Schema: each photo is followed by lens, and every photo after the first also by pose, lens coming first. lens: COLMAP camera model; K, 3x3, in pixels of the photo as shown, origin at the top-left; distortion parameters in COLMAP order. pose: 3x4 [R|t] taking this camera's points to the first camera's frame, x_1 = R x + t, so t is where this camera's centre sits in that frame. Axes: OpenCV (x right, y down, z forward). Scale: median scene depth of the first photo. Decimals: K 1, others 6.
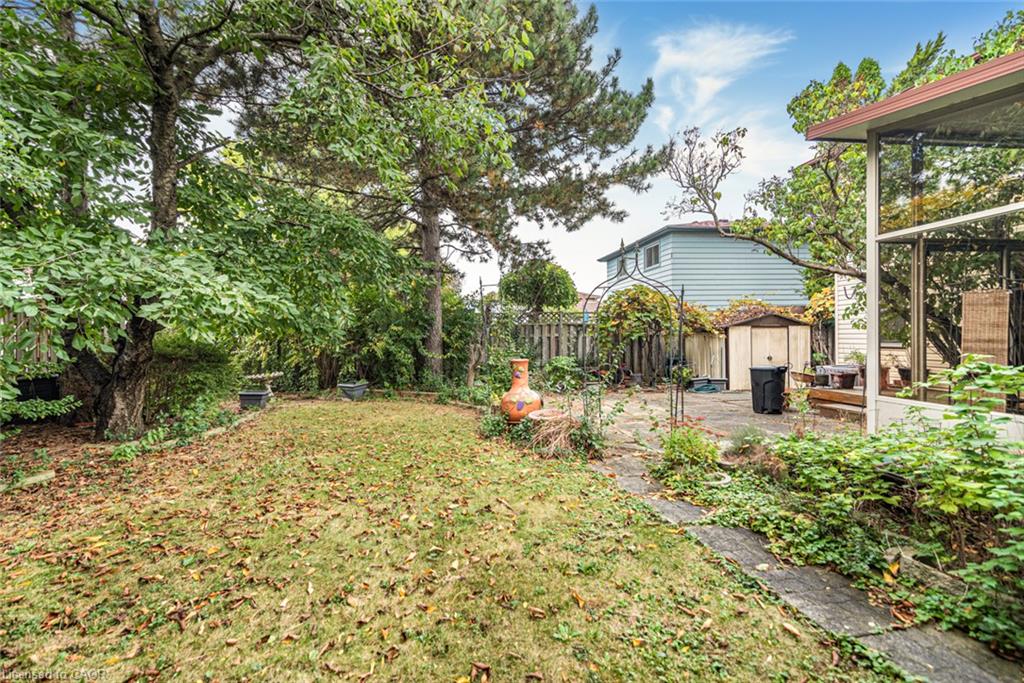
lens RADIAL K [[482.3, 0, 513.4], [0, 482.3, 345.8], [0, 0, 1]] dist [0.005995, -0.000138]
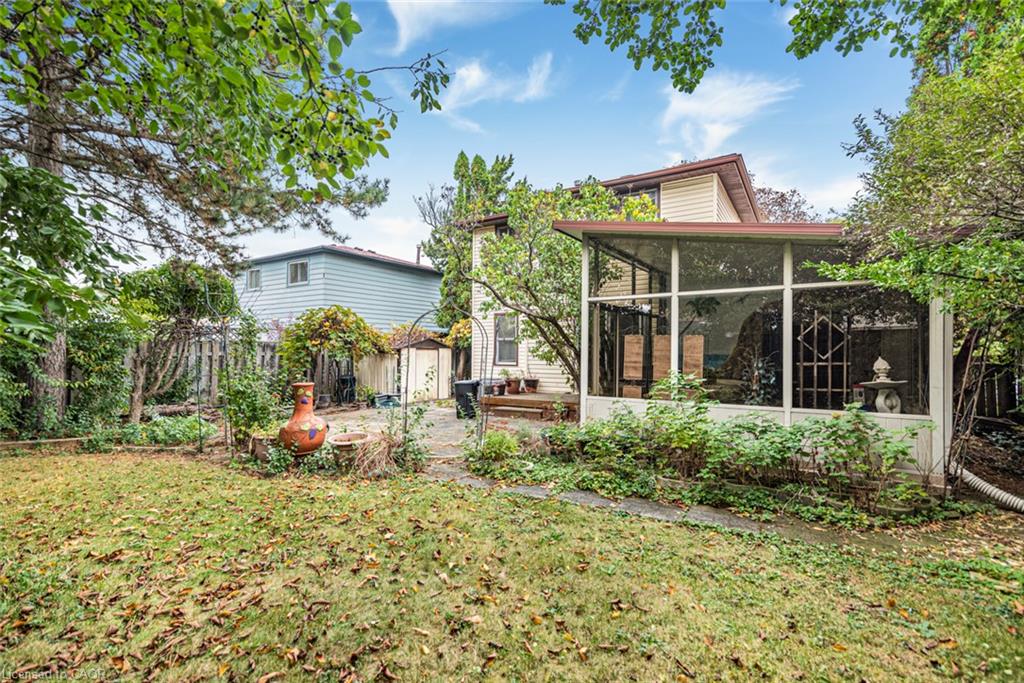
lens RADIAL K [[482.3, 0, 529.5], [0, 482.3, 337.0], [0, 0, 1]] dist [0.005995, -0.000138]
pose [[0.619909, 0.036259, 0.783835, -0.291896], [0.006293, 0.998670, -0.051173, -0.006122], [-0.784648, 0.036655, 0.618857, 0.064897]]
